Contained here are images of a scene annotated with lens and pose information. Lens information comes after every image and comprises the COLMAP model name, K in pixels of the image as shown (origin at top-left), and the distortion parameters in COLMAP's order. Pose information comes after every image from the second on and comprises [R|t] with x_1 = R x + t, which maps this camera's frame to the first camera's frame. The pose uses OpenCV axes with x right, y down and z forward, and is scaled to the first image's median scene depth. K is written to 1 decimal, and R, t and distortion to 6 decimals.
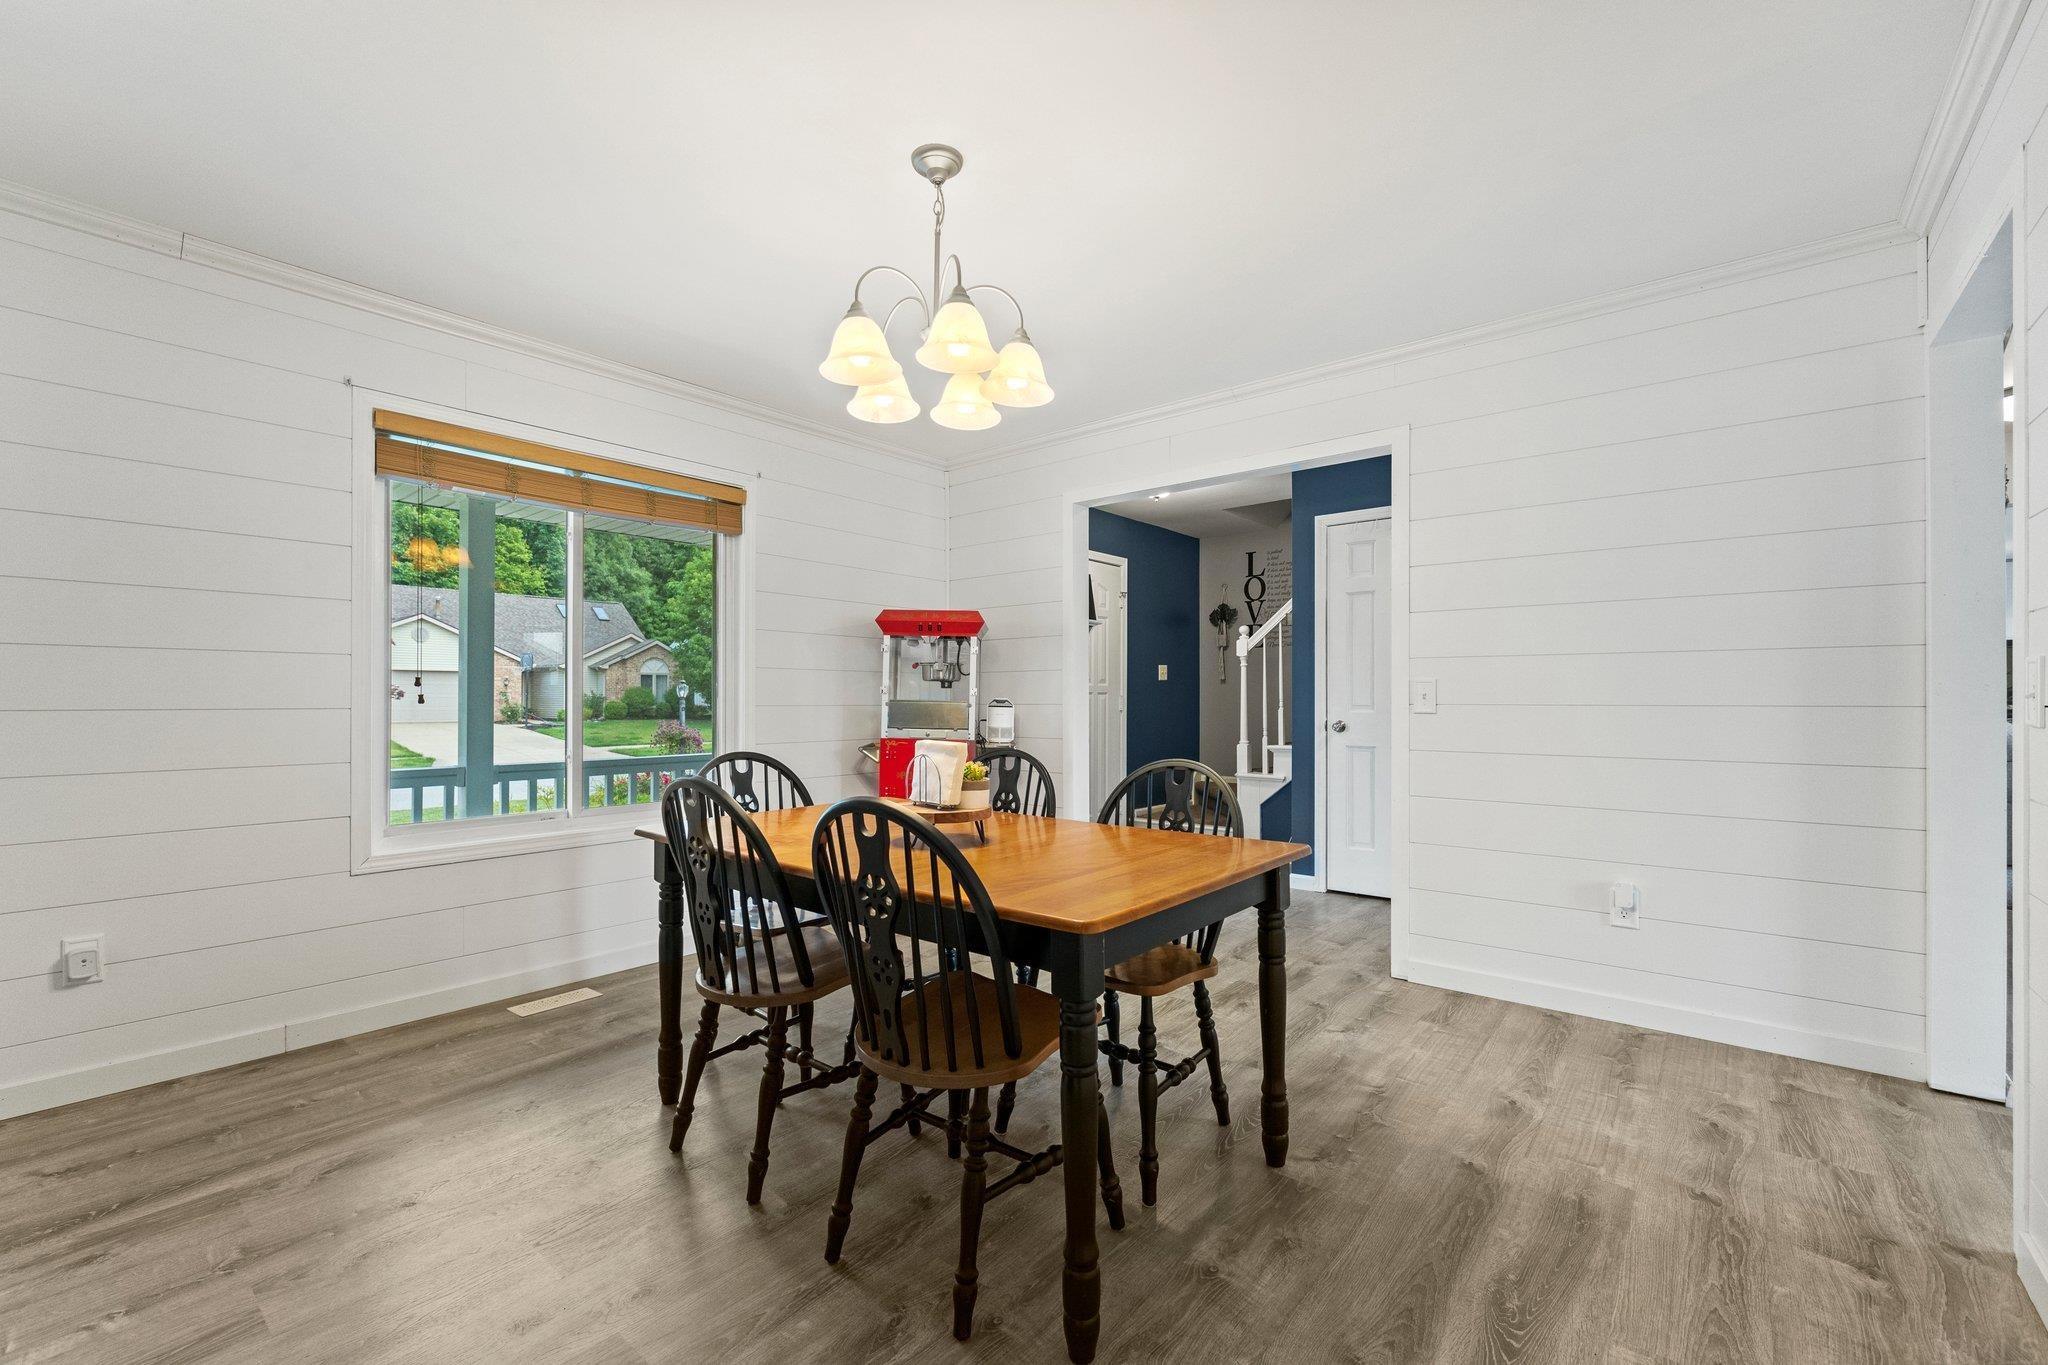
lens RADIAL K [[867.5, 0, 1016.5], [0, 867.5, 684.4], [0, 0, 1]] dist [-0.017909, -0.000069]
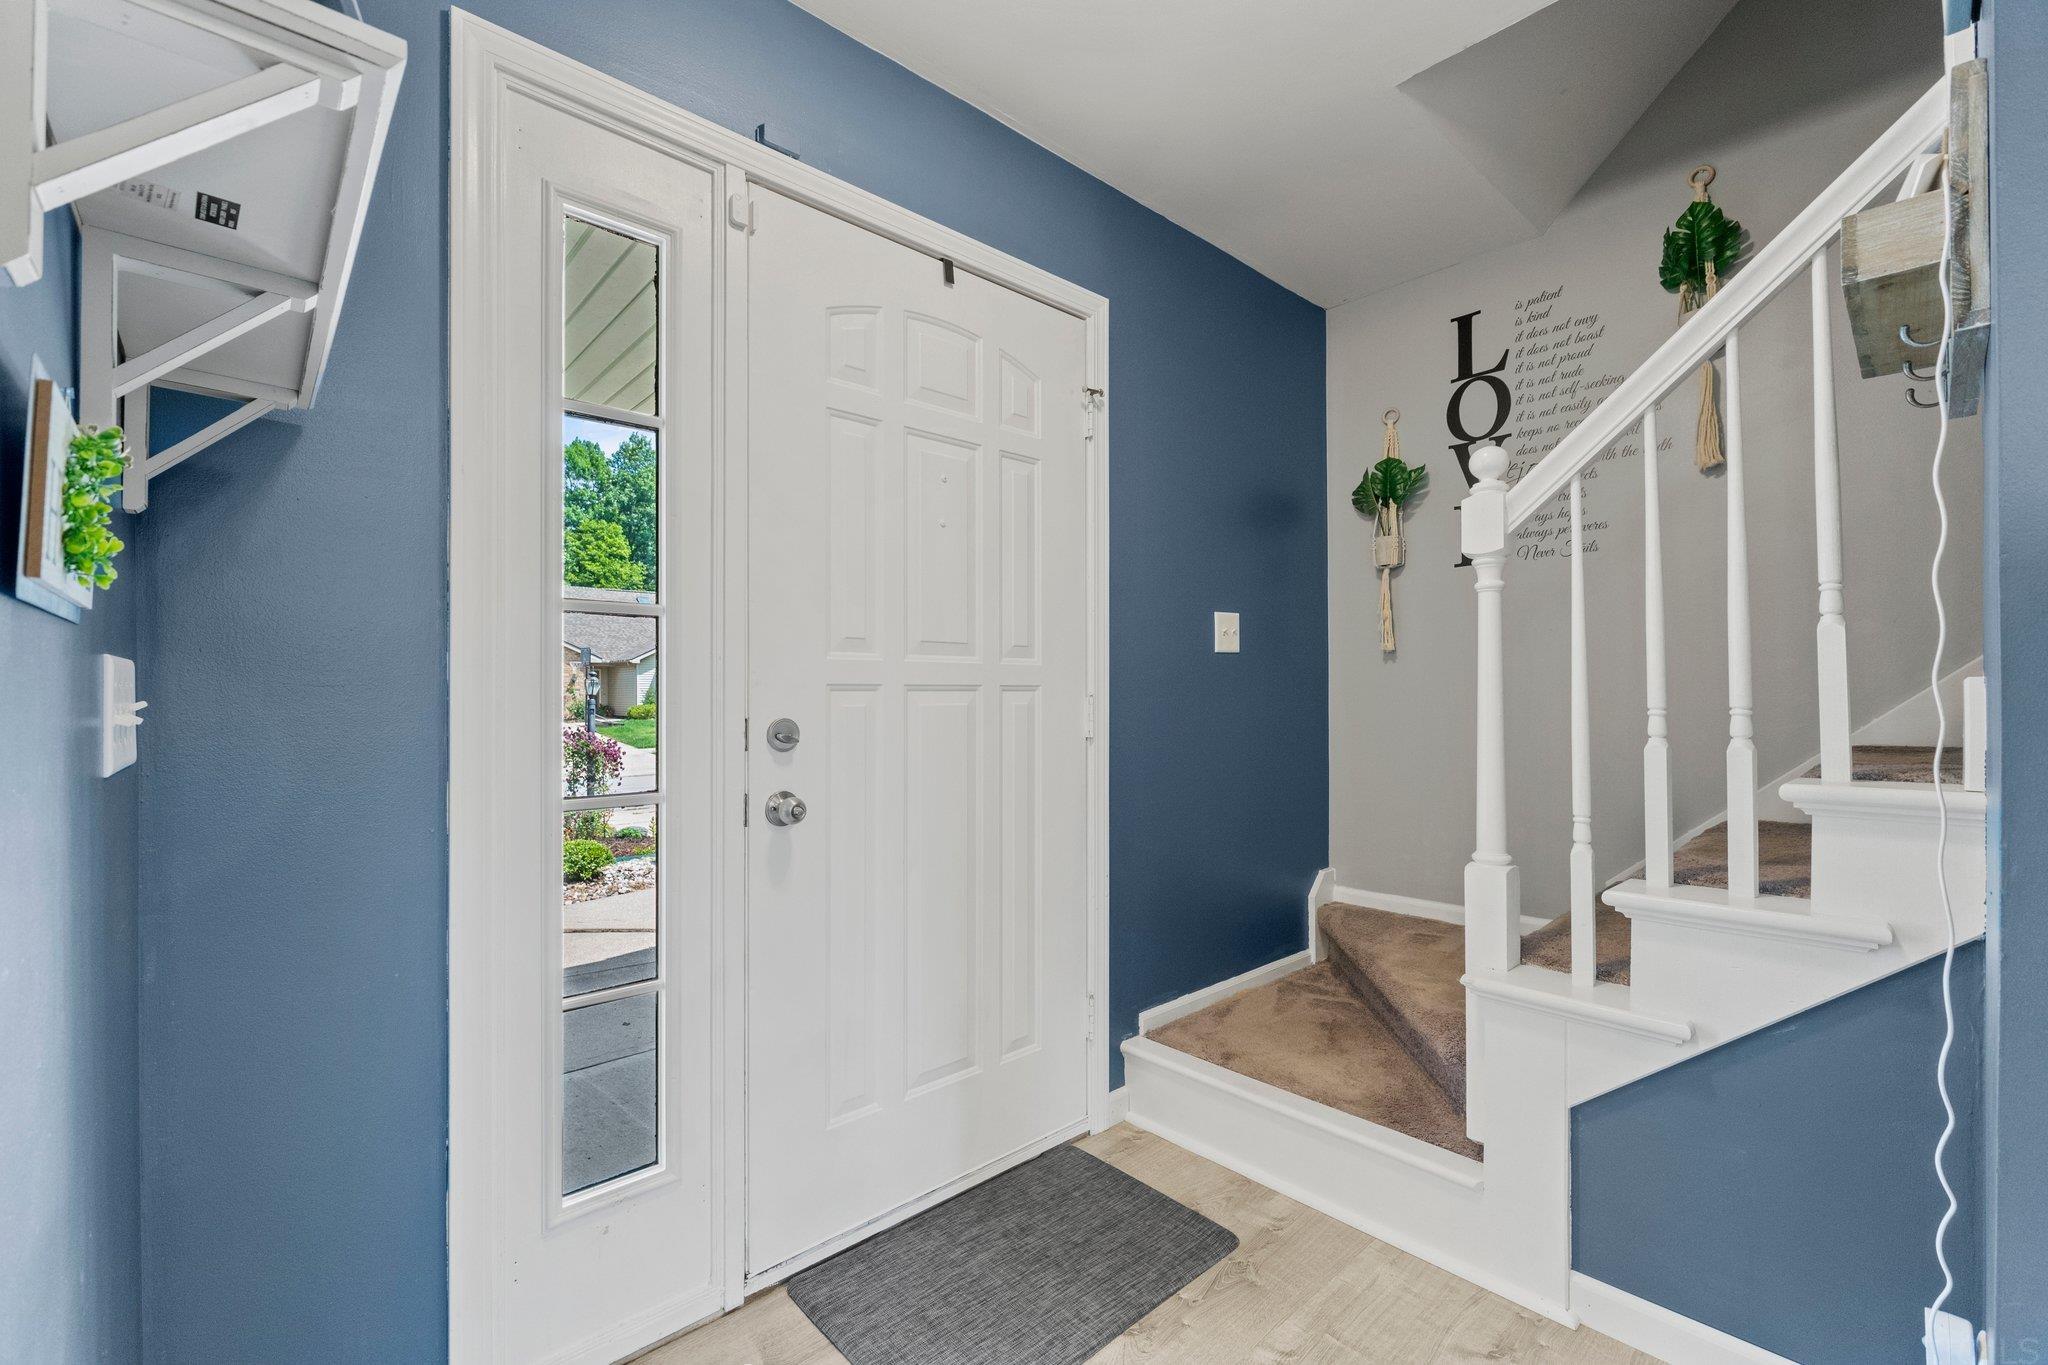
lens RADIAL K [[867.5, 0, 1033.5], [0, 867.5, 689.7], [0, 0, 1]] dist [-0.017909, -0.000069]
pose [[0.993260, -0.000187, -0.115910, 0.125969], [0.001402, 0.999945, 0.010407, 0.007343], [0.115901, -0.010499, 0.993205, 0.600735]]
